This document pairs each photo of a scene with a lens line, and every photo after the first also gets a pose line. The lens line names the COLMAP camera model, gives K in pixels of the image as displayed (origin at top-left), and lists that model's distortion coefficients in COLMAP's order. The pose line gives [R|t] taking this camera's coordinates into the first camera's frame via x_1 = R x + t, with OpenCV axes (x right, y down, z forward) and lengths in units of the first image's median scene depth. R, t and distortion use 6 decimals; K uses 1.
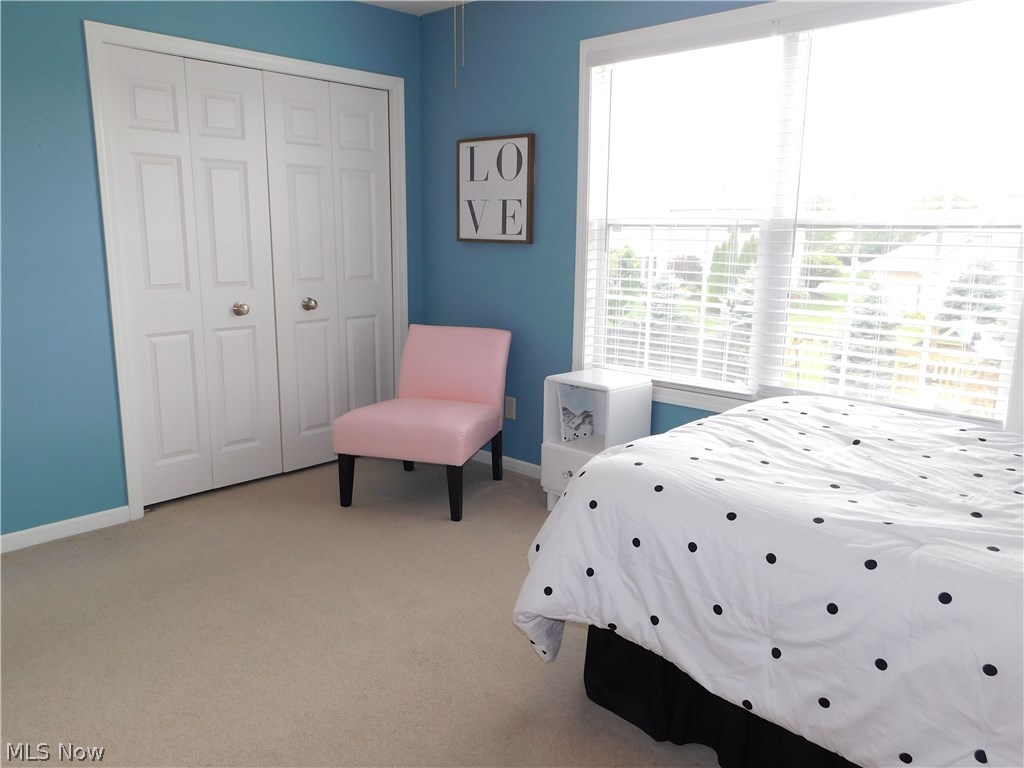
lens RADIAL K [[793.6, 0, 513.5], [0, 793.6, 380.5], [0, 0, 1]] dist [0.033602, -0.002827]
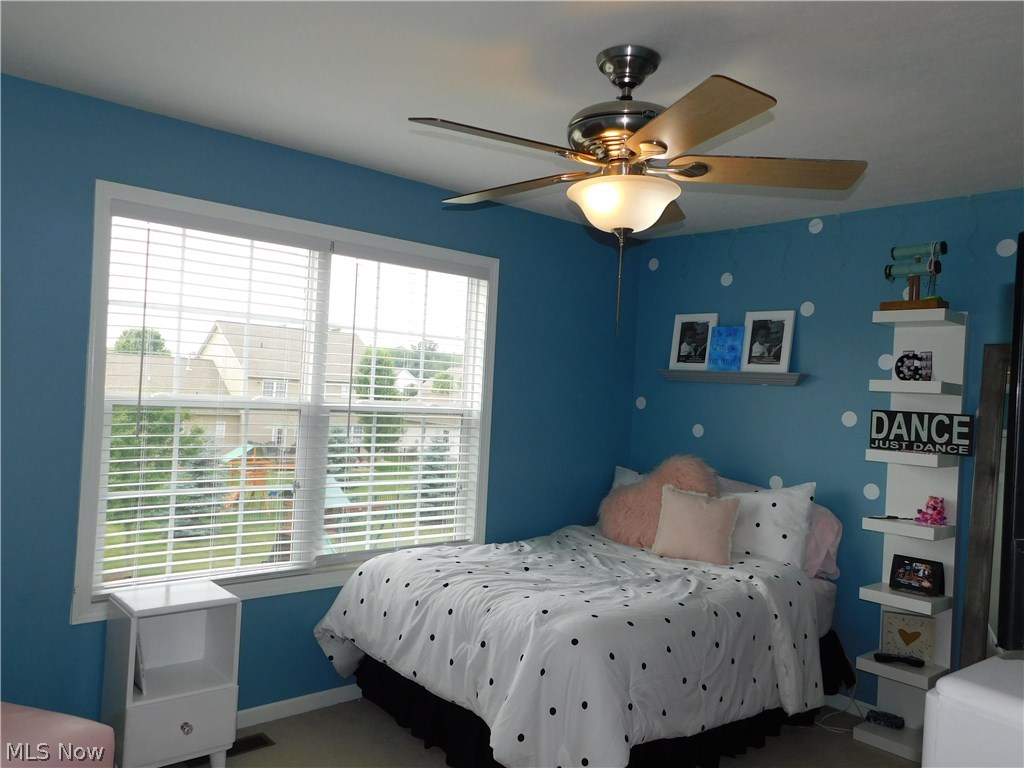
lens RADIAL K [[793.6, 0, 513.7], [0, 793.6, 387.5], [0, 0, 1]] dist [0.033602, -0.002827]
pose [[0.092429, -0.004338, 0.995710, -1.224736], [0.138649, 0.990305, -0.008556, -0.291034], [-0.986019, 0.138845, 0.092135, 1.012493]]
